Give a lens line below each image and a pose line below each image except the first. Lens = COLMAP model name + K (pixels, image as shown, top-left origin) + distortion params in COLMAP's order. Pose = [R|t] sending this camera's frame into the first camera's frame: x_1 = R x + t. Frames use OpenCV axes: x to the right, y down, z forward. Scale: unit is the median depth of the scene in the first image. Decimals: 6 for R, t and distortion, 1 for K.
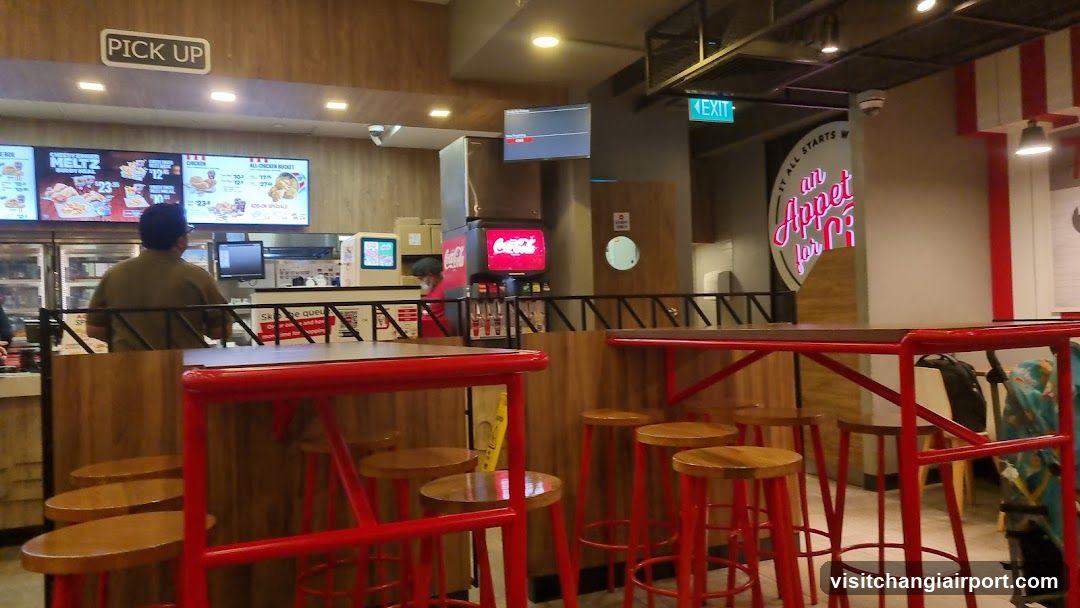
lens RADIAL K [[809.8, 0, 540.0], [0, 809.8, 304.0], [0, 0, 1]] dist [0.006304, 0.002217]
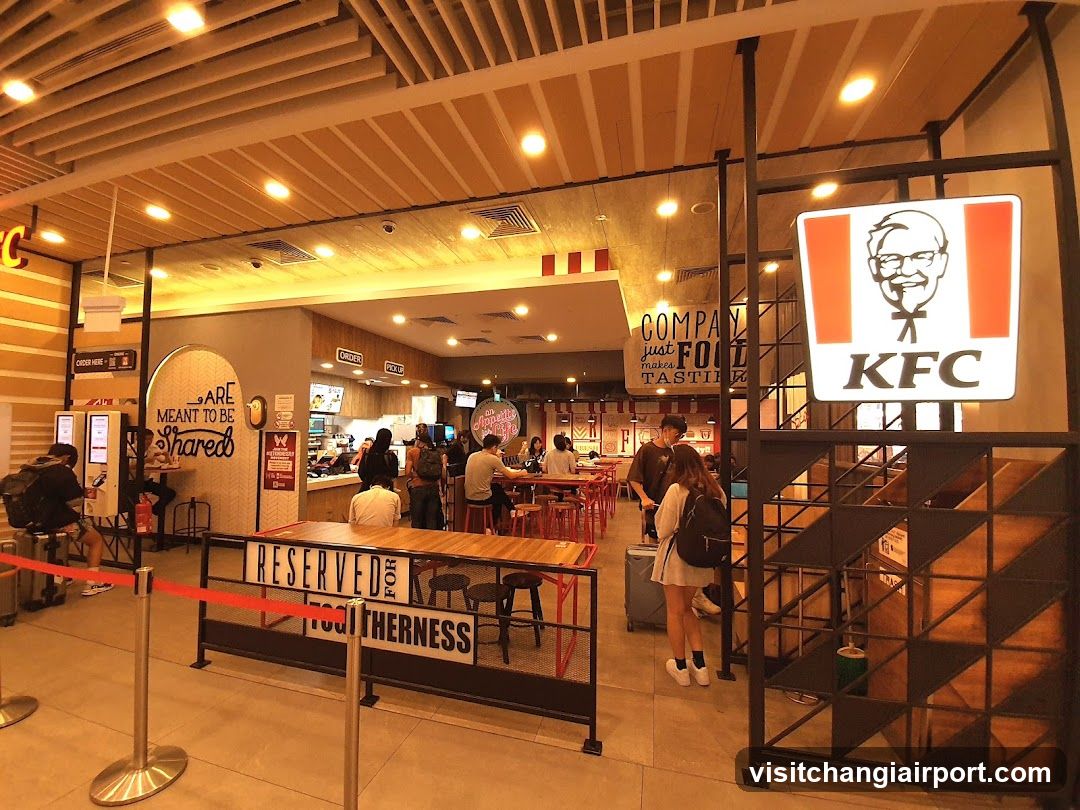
lens RADIAL K [[441.8, 0, 538.2], [0, 441.8, 414.4], [0, 0, 1]] dist [-0.006615, -0.000359]
pose [[0.627971, 0.074761, 0.774638, -1.093508], [-0.047834, 0.997201, -0.057463, -0.048461], [-0.776765, -0.000968, 0.629789, -0.383897]]
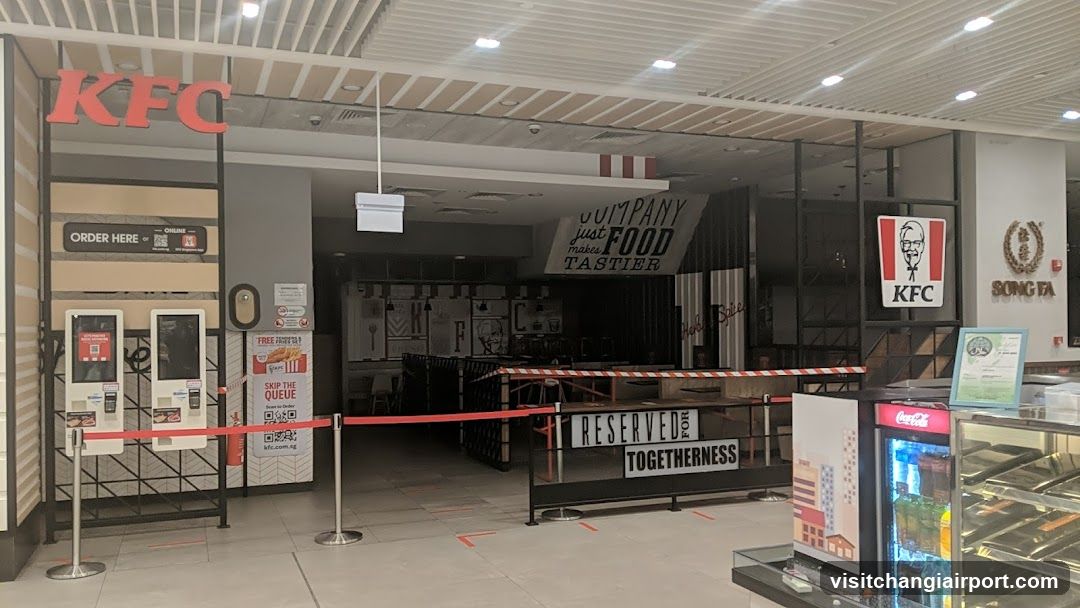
lens RADIAL K [[873.3, 0, 540.0], [0, 873.3, 304.0], [0, 0, 1]] dist [-0.011382, -0.011419]
pose [[0.030744, 0.060190, 0.997713, -2.176692], [-0.011625, 0.998139, -0.059857, -0.000328], [-0.999460, -0.009758, 0.031386, 0.206037]]
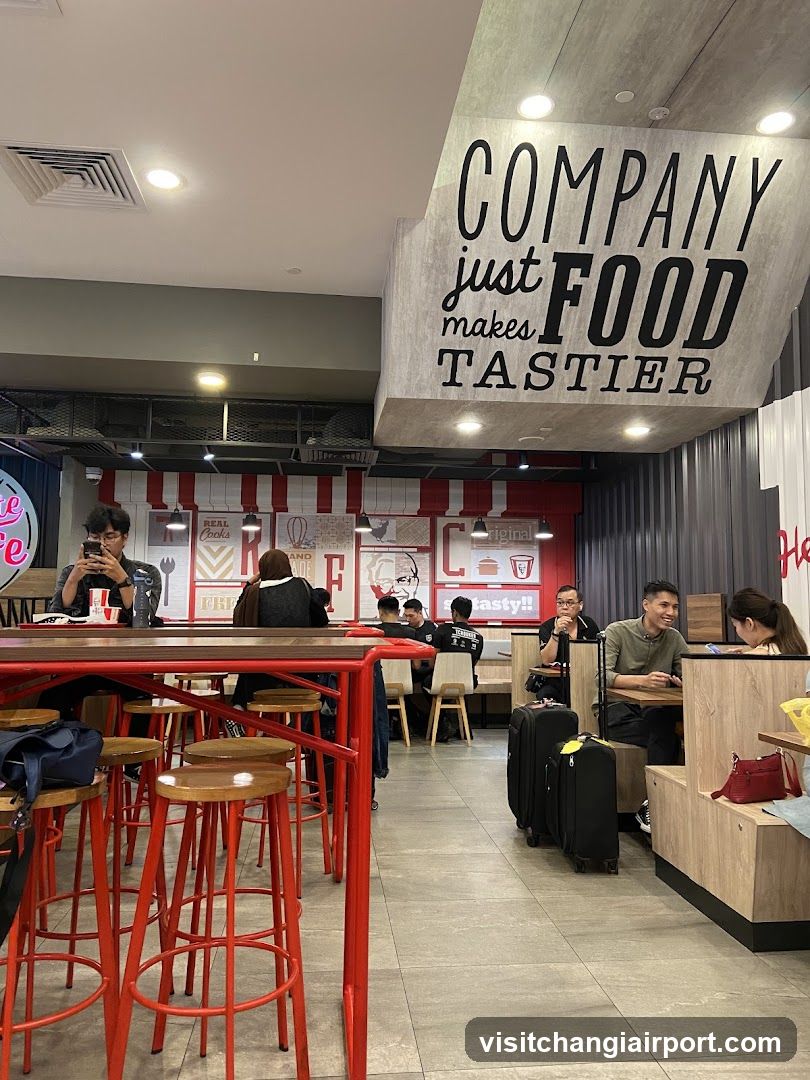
lens RADIAL K [[827.6, 0, 405.0], [0, 827.6, 540.0], [0, 0, 1]] dist [-0.001842, 0.000595]
pose [[0.311157, 0.116065, 0.943245, -0.647683], [-0.031674, 0.993229, -0.111767, 0.019029], [-0.949831, 0.004901, 0.312726, -0.015069]]
